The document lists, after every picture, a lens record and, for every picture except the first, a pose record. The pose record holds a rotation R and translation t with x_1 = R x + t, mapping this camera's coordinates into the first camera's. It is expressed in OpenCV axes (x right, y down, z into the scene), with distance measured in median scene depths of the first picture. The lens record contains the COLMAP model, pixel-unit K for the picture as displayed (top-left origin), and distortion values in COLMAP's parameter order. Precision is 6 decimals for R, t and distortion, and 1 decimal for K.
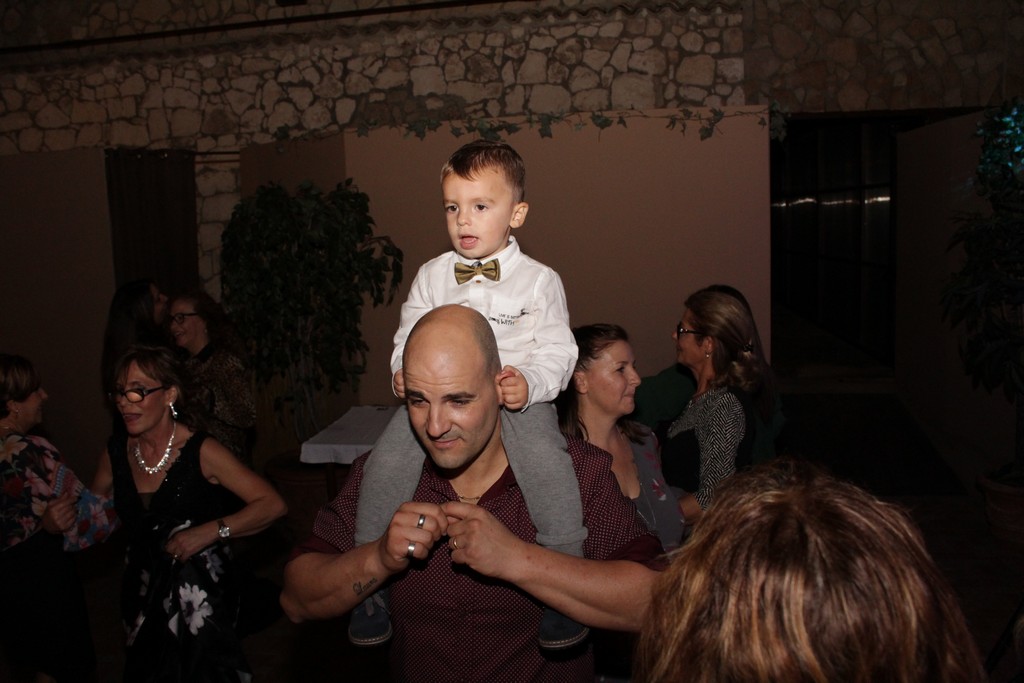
lens RADIAL K [[838.6, 0, 501.1], [0, 838.6, 344.9], [0, 0, 1]] dist [-0.154815, 0.122395]
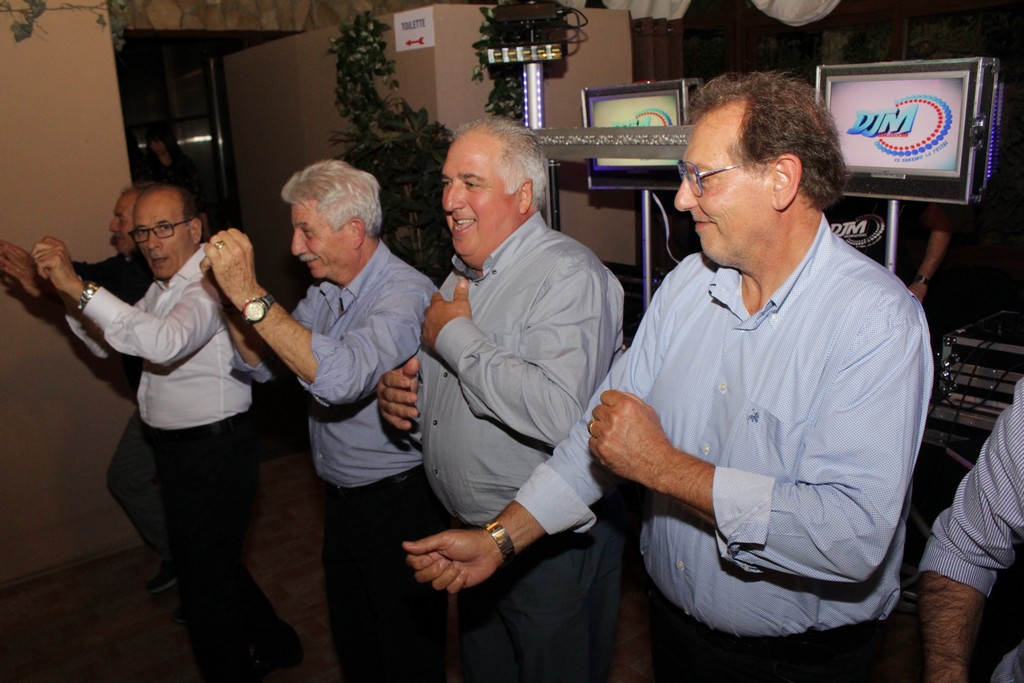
lens RADIAL K [[838.6, 0, 501.1], [0, 838.6, 344.9], [0, 0, 1]] dist [-0.154815, 0.122395]
pose [[0.667591, -0.182355, 0.721852, -0.016050], [0.135762, 0.983102, 0.122795, -0.012507], [-0.732046, 0.016024, 0.681067, 0.153855]]
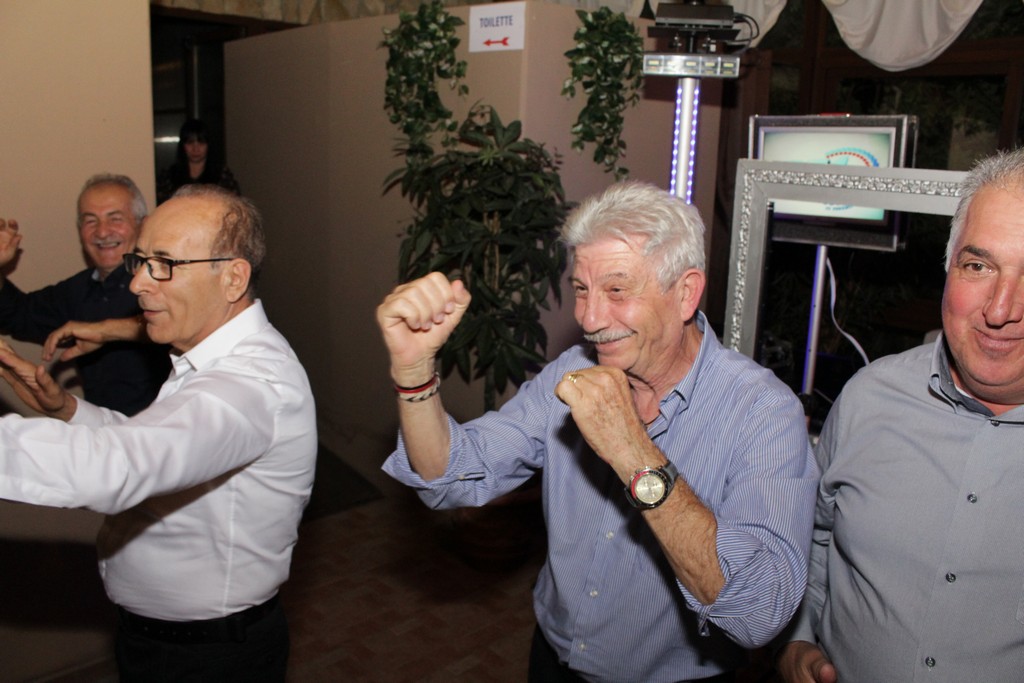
lens RADIAL K [[838.6, 0, 501.1], [0, 838.6, 344.9], [0, 0, 1]] dist [-0.154815, 0.122395]
pose [[0.593971, -0.117620, 0.795841, -0.002923], [0.063558, 0.993023, 0.099327, -0.032321], [-0.801972, -0.008415, 0.597303, 0.310073]]
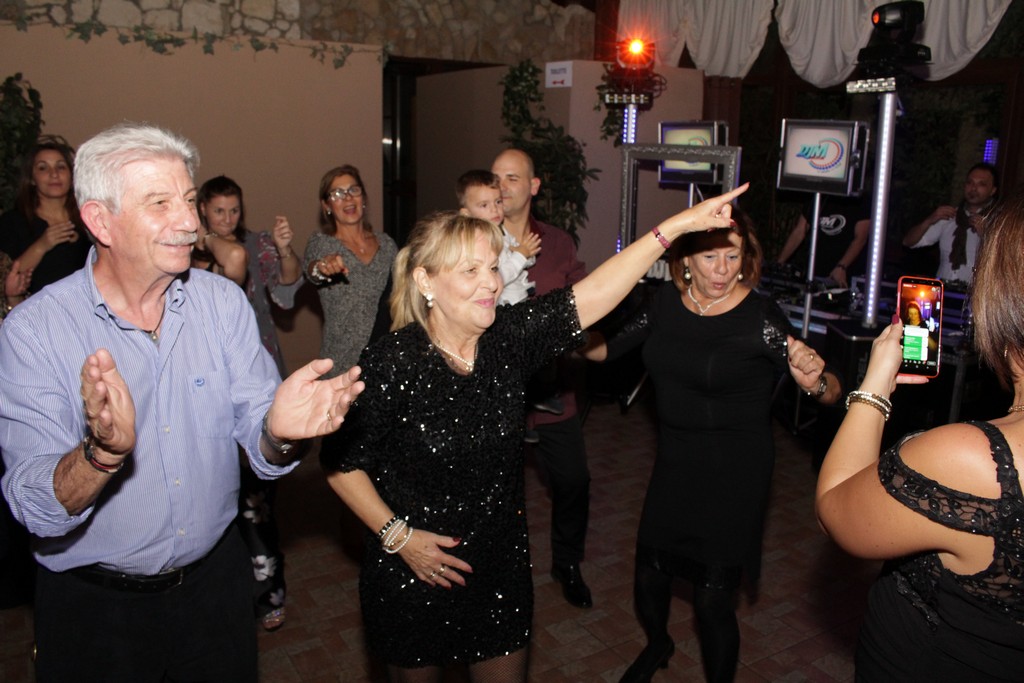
lens RADIAL K [[838.6, 0, 501.1], [0, 838.6, 344.9], [0, 0, 1]] dist [-0.154815, 0.122395]
pose [[0.754684, -0.096730, 0.648918, -0.279129], [0.047610, 0.994538, 0.092879, 0.042433], [-0.654358, -0.039200, 0.755168, -0.078524]]
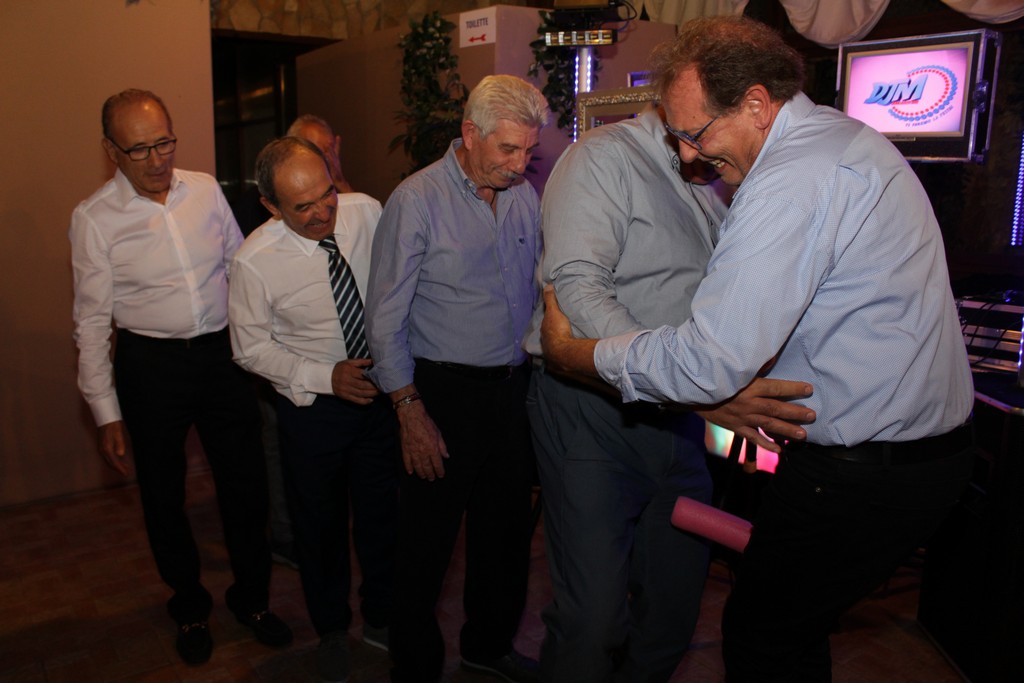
lens RADIAL K [[838.6, 0, 501.1], [0, 838.6, 344.9], [0, 0, 1]] dist [-0.154815, 0.122395]
pose [[0.704930, -0.091542, 0.703345, -0.057050], [0.074031, 0.995716, 0.055397, 0.046519], [-0.705403, 0.013018, 0.708687, 0.128955]]
